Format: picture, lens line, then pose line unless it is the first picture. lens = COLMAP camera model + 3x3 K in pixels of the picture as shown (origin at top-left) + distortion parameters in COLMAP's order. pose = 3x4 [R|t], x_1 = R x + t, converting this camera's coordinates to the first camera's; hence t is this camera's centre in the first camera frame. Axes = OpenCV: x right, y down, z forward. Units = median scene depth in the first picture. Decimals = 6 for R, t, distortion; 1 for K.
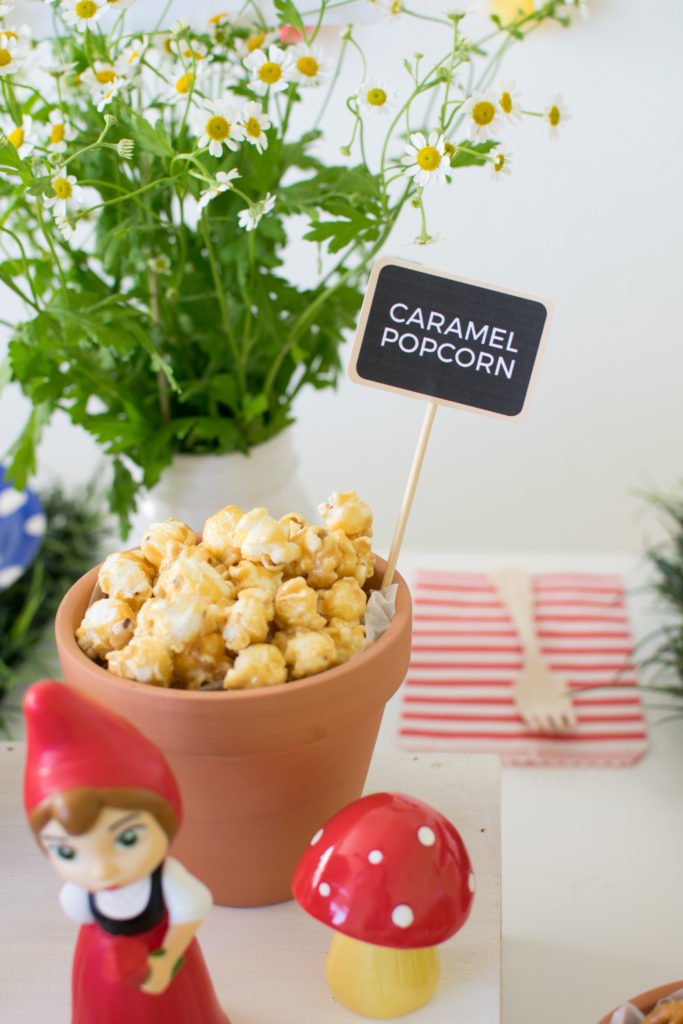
lens RADIAL K [[1566.0, 0, 341.5], [0, 1566.0, 512.0], [0, 0, 1]] dist [-0.190473, 0.098854]
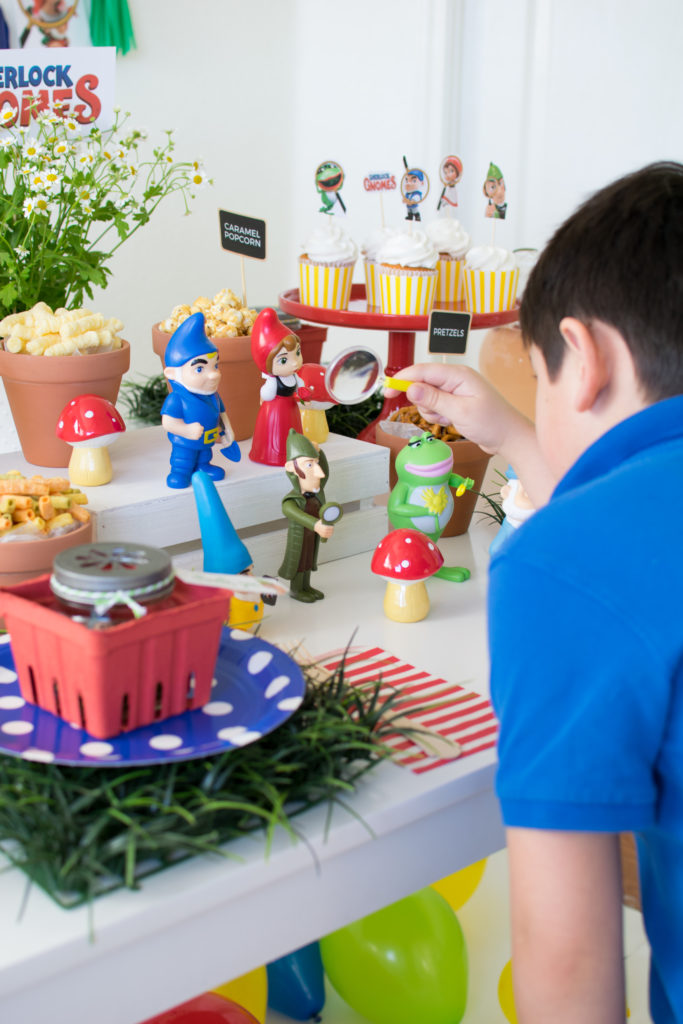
lens RADIAL K [[1513.8, 0, 341.5], [0, 1513.8, 512.0], [0, 0, 1]] dist [-0.187544, 0.026123]
pose [[0.663323, -0.169186, 0.728957, -1.893310], [0.276698, 0.960524, -0.028854, 0.504709], [-0.695299, 0.220840, 0.683951, -0.888325]]
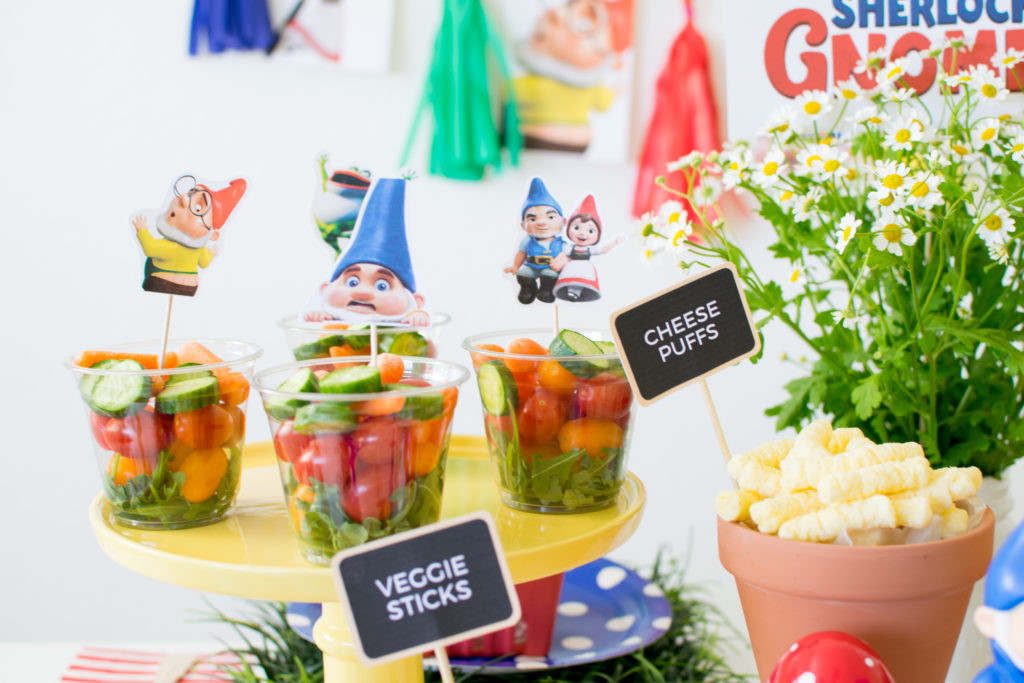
lens RADIAL K [[1566.0, 0, 534.9], [0, 1566.0, 340.7], [0, 0, 1]] dist [-0.190473, 0.098854]
pose [[0.994343, -0.011109, 0.105633, -0.757010], [0.041288, 0.956727, -0.288043, 0.264297], [-0.097862, 0.290775, 0.951773, -0.164503]]
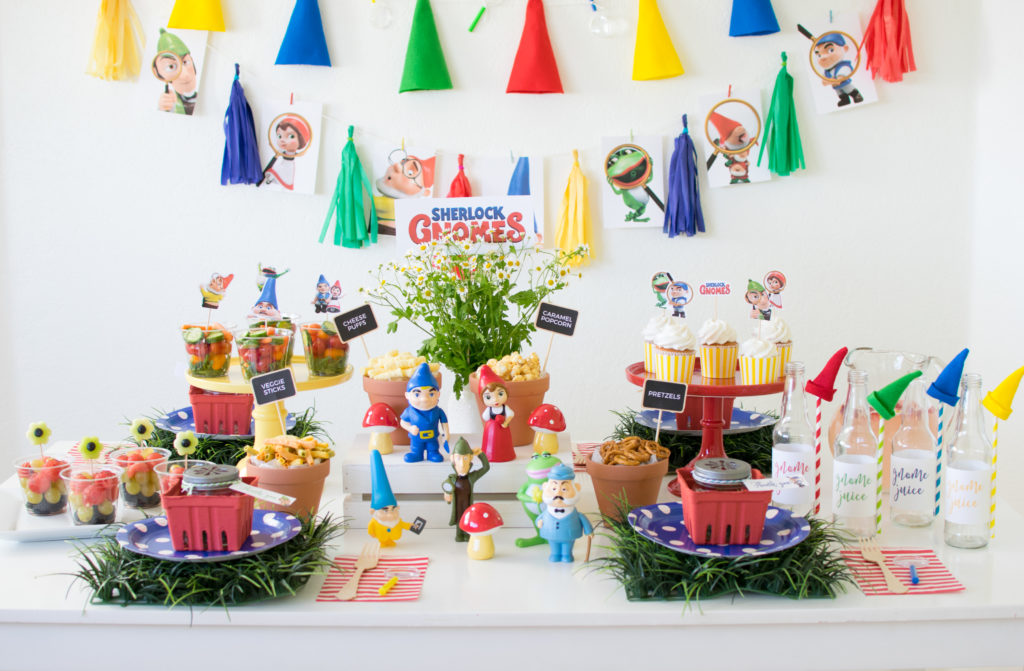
lens RADIAL K [[1520.4, 0, 512.0], [0, 1520.4, 335.5], [0, 0, 1]] dist [-0.184940, 0.001153]
pose [[0.997100, 0.009208, 0.075550, -0.383695], [0.012730, 0.958494, -0.284829, 1.165071], [-0.075036, 0.284964, 0.955597, -3.110584]]
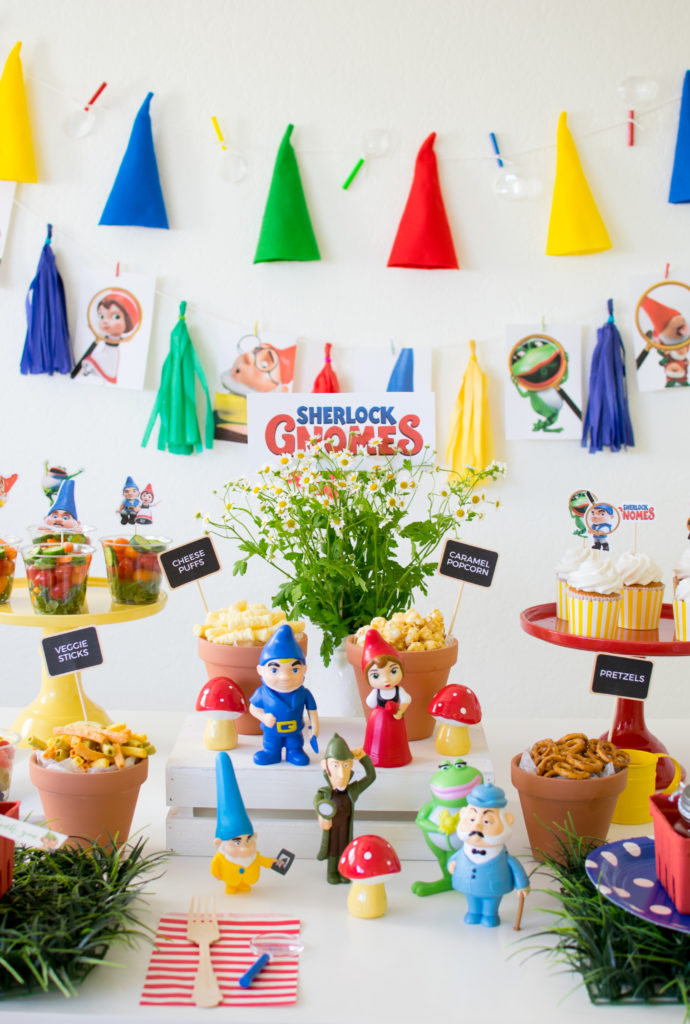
lens RADIAL K [[1548.8, 0, 345.0], [0, 1548.8, 512.0], [0, 0, 1]] dist [-0.175207, 0.032706]
pose [[0.997053, 0.033525, 0.069007, -0.406300], [-0.010801, 0.951850, -0.306373, 0.766322], [-0.075956, 0.304725, 0.949407, -2.031647]]
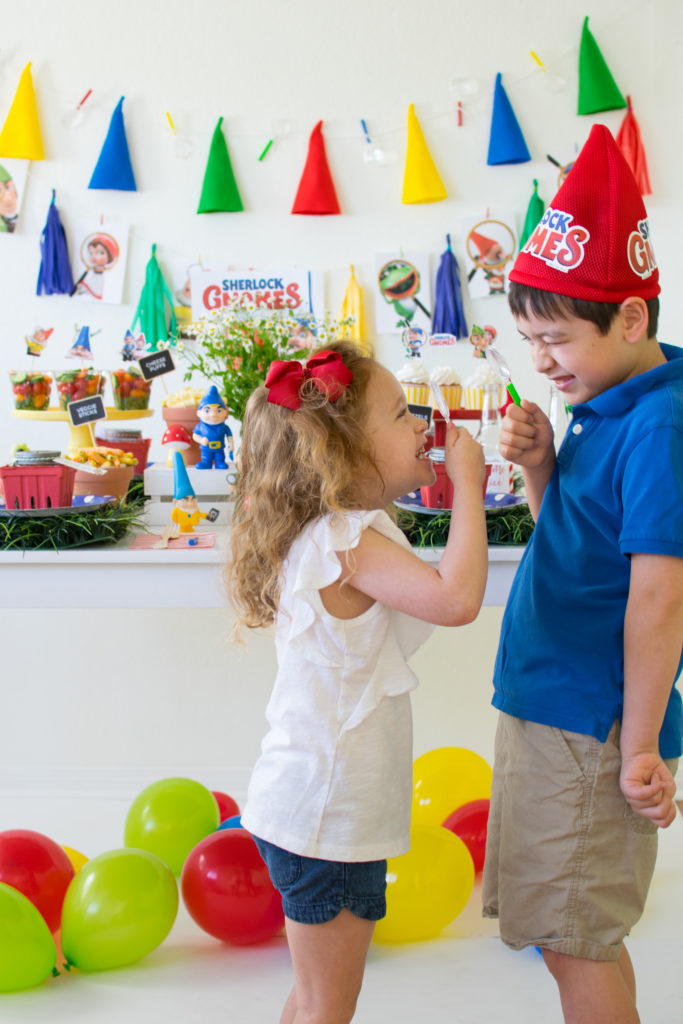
lens RADIAL K [[1566.0, 0, 341.5], [0, 1566.0, 512.0], [0, 0, 1]] dist [-0.190473, 0.098854]
pose [[0.995862, 0.014583, 0.089697, -0.344274], [0.016046, 0.943312, -0.331518, 2.121324], [-0.089447, 0.331586, 0.939175, -3.801903]]
